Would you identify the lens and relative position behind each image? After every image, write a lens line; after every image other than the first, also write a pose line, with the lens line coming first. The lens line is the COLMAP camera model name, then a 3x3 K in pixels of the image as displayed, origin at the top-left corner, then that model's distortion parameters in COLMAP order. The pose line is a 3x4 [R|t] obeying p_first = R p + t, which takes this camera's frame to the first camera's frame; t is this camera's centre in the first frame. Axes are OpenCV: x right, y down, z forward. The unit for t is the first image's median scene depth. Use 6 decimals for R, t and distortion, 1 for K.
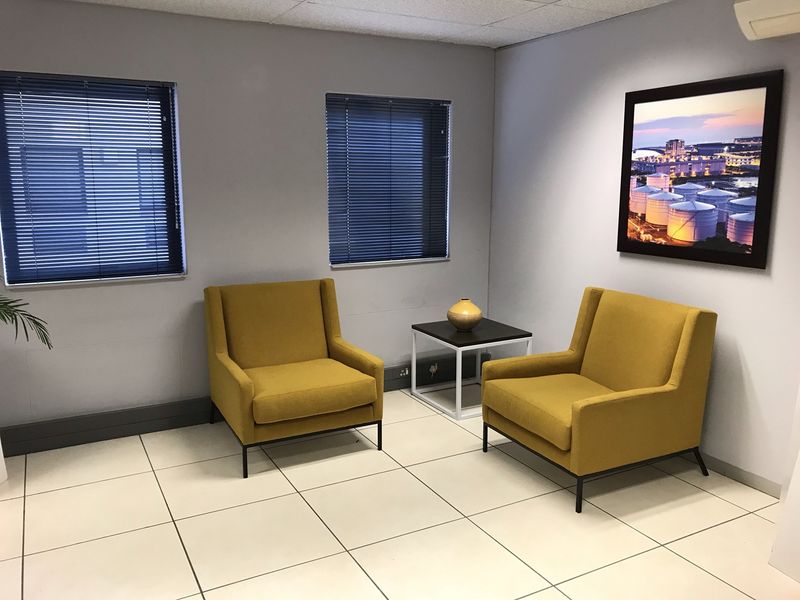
lens RADIAL K [[671.6, 0, 399.3], [0, 671.6, 305.0], [0, 0, 1]] dist [-0.014709, -0.002548]
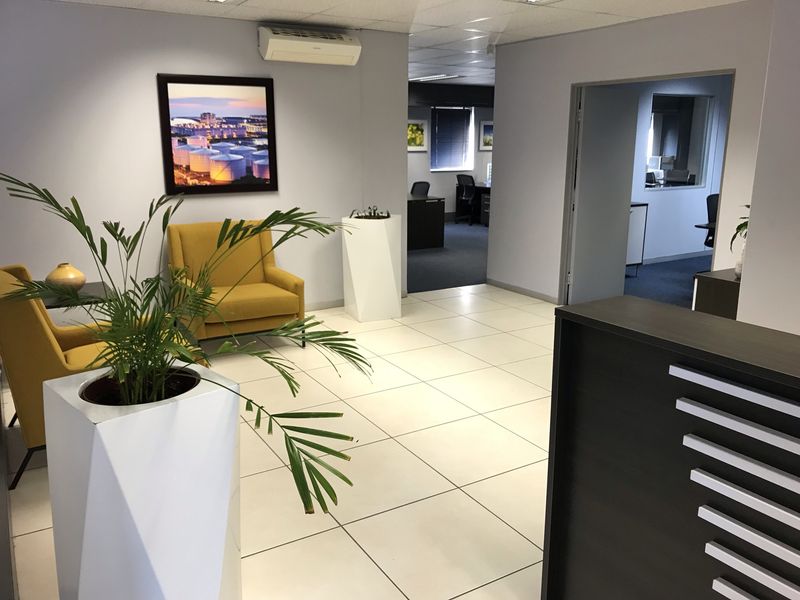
lens RADIAL K [[671.6, 0, 398.8], [0, 671.6, 298.4], [0, 0, 1]] dist [-0.014709, -0.002548]
pose [[-0.072606, -0.220726, 0.972630, -1.158450], [0.186949, 0.954906, 0.230659, -0.119943], [-0.979683, 0.198579, -0.028068, 0.719390]]
